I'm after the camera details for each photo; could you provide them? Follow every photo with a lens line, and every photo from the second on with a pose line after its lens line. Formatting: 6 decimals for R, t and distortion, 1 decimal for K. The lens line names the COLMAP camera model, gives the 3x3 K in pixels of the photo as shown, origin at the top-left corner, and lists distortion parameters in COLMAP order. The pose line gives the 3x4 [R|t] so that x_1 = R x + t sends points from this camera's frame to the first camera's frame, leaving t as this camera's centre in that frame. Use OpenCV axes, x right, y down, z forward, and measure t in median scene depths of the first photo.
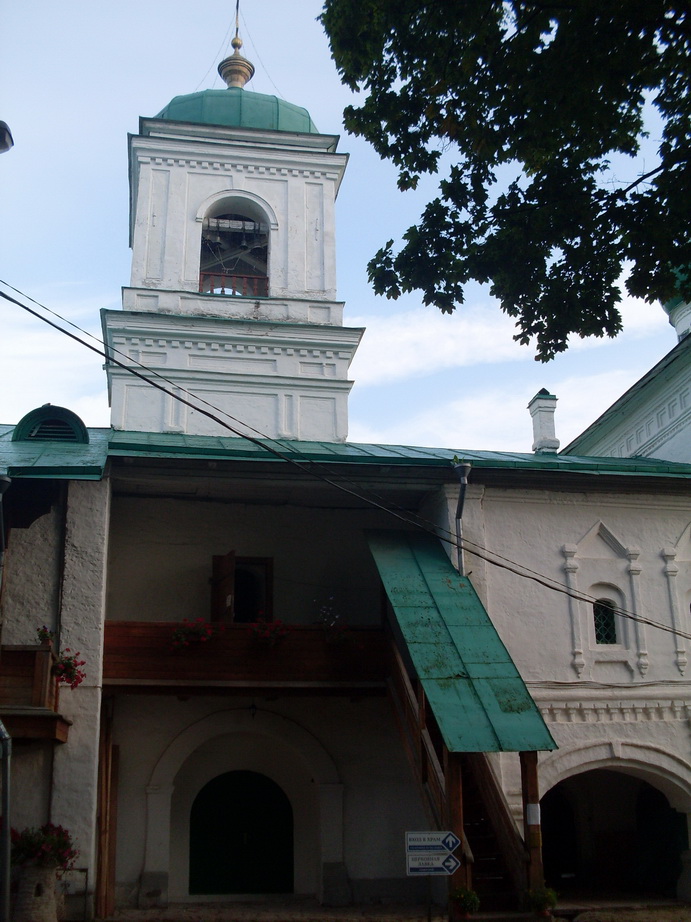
lens RADIAL K [[1028.8, 0, 343.4], [0, 1028.8, 491.9], [0, 0, 1]] dist [-0.229255, 0.291277]
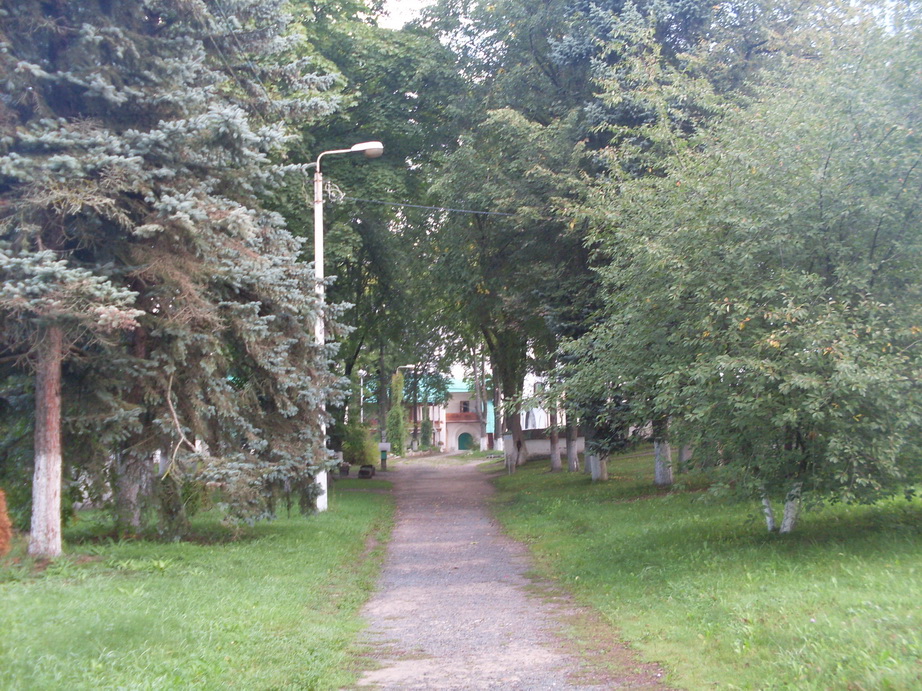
lens RADIAL K [[1028.8, 0, 460.0], [0, 1028.8, 331.1], [0, 0, 1]] dist [-0.229255, 0.291277]
pose [[0.984426, -0.021510, -0.174478, 1.113057], [0.057223, 0.977643, 0.202334, -1.842667], [0.166225, -0.209167, 0.963649, -5.678505]]
